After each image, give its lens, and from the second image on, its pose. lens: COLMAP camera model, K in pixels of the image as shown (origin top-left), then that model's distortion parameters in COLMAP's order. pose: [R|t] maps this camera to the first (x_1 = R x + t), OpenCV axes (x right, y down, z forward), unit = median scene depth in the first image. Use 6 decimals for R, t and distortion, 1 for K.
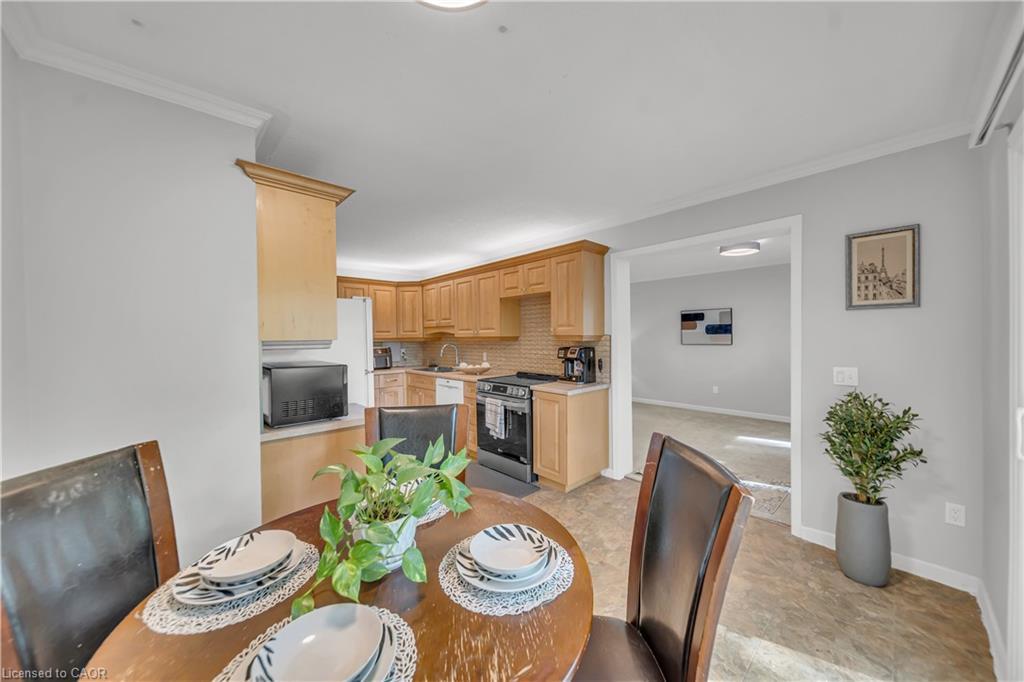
lens RADIAL K [[359.9, 0, 512.0], [0, 359.9, 341.0], [0, 0, 1]] dist [-0.001111, -0.000088]
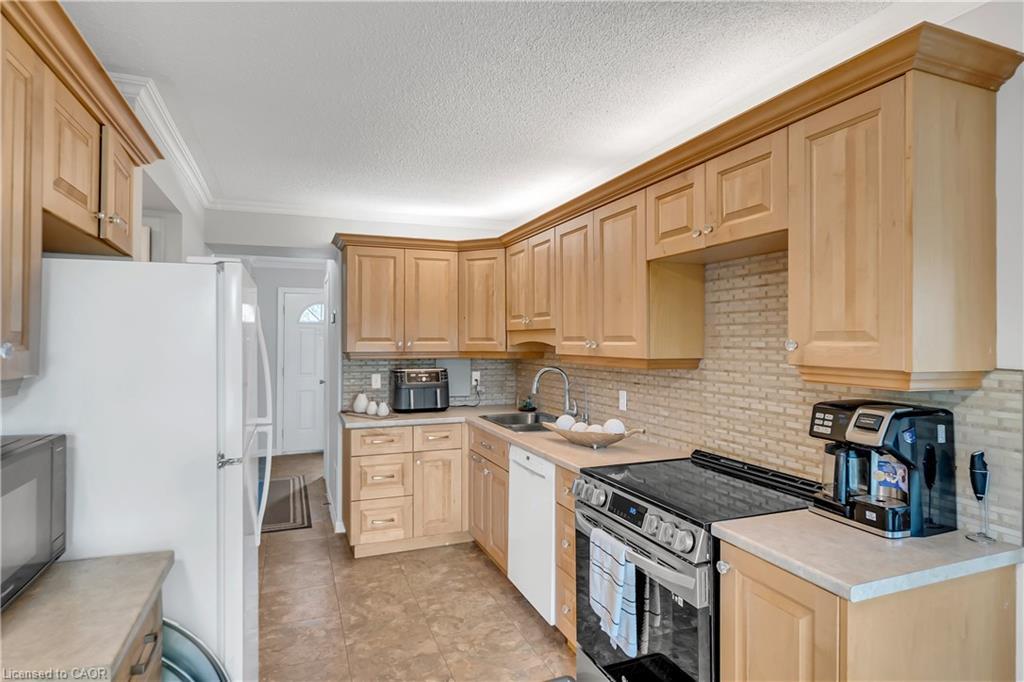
lens RADIAL K [[560.1, 0, 509.9], [0, 560.1, 336.0], [0, 0, 1]] dist [-0.002615, -0.000862]
pose [[0.930005, 0.009001, -0.367438, 0.059953], [-0.015504, 0.999771, -0.014752, -0.029833], [0.367221, 0.019416, 0.929931, 0.434508]]
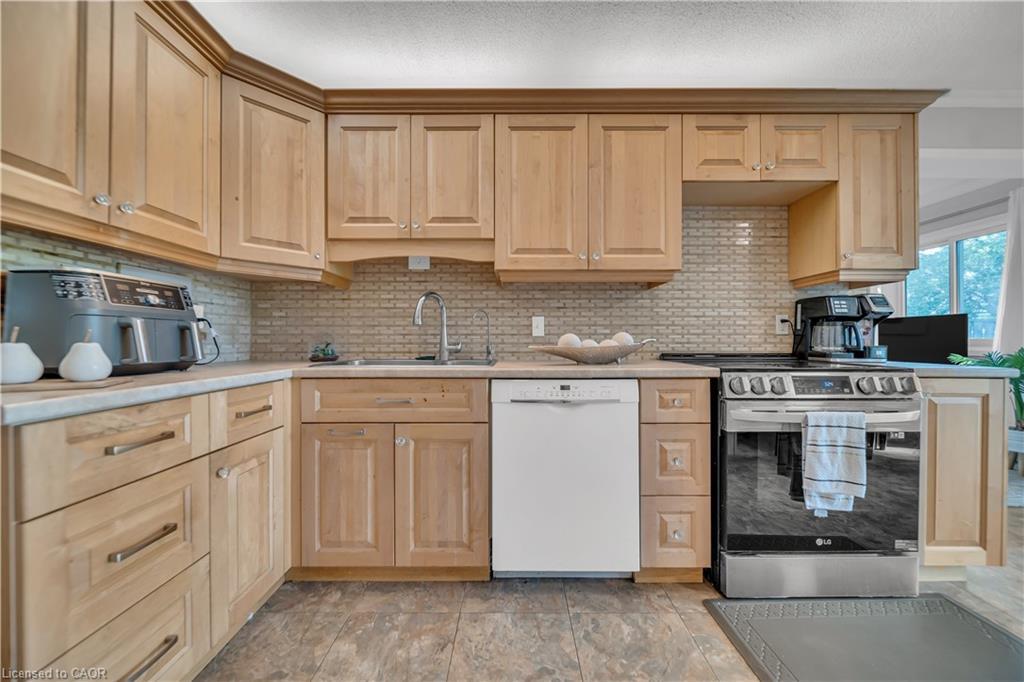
lens RADIAL K [[359.9, 0, 512.0], [0, 359.9, 341.0], [0, 0, 1]] dist [-0.001111, -0.000088]
pose [[0.680607, 0.012241, 0.732546, -0.555295], [0.000418, 0.999854, -0.017095, 0.091443], [-0.732649, 0.011941, 0.680502, 0.980732]]
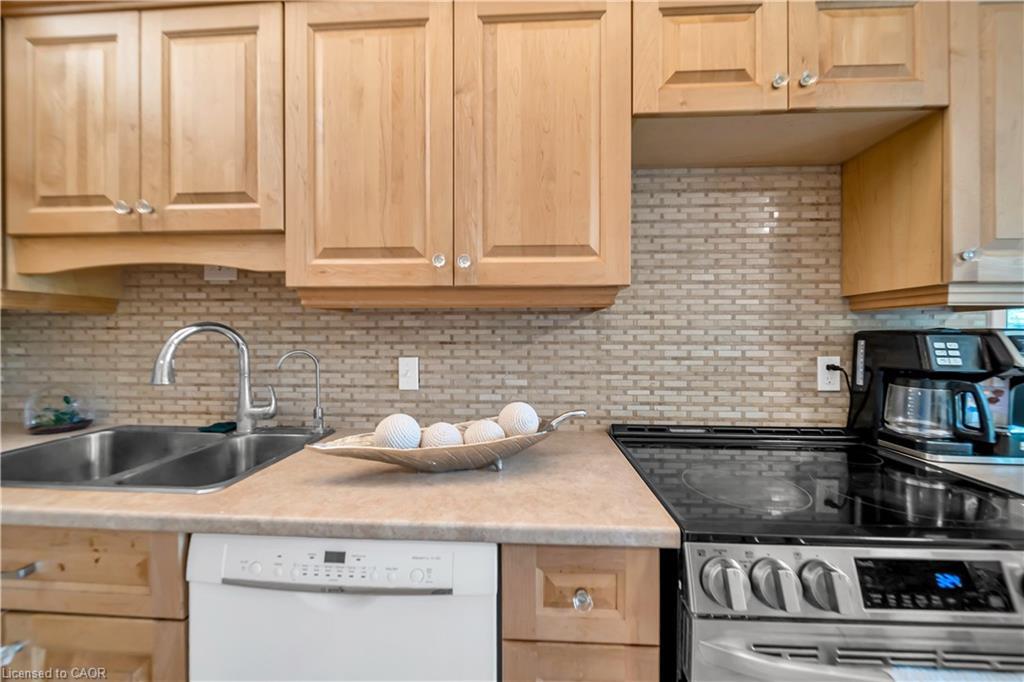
lens RADIAL K [[378.6, 0, 509.1], [0, 378.6, 336.3], [0, 0, 1]] dist [-0.003155, -0.000384]
pose [[0.718793, 0.007714, 0.695182, -0.288022], [-0.002150, 0.999958, -0.008873, 0.024623], [-0.695221, 0.004884, 0.718779, 1.010554]]
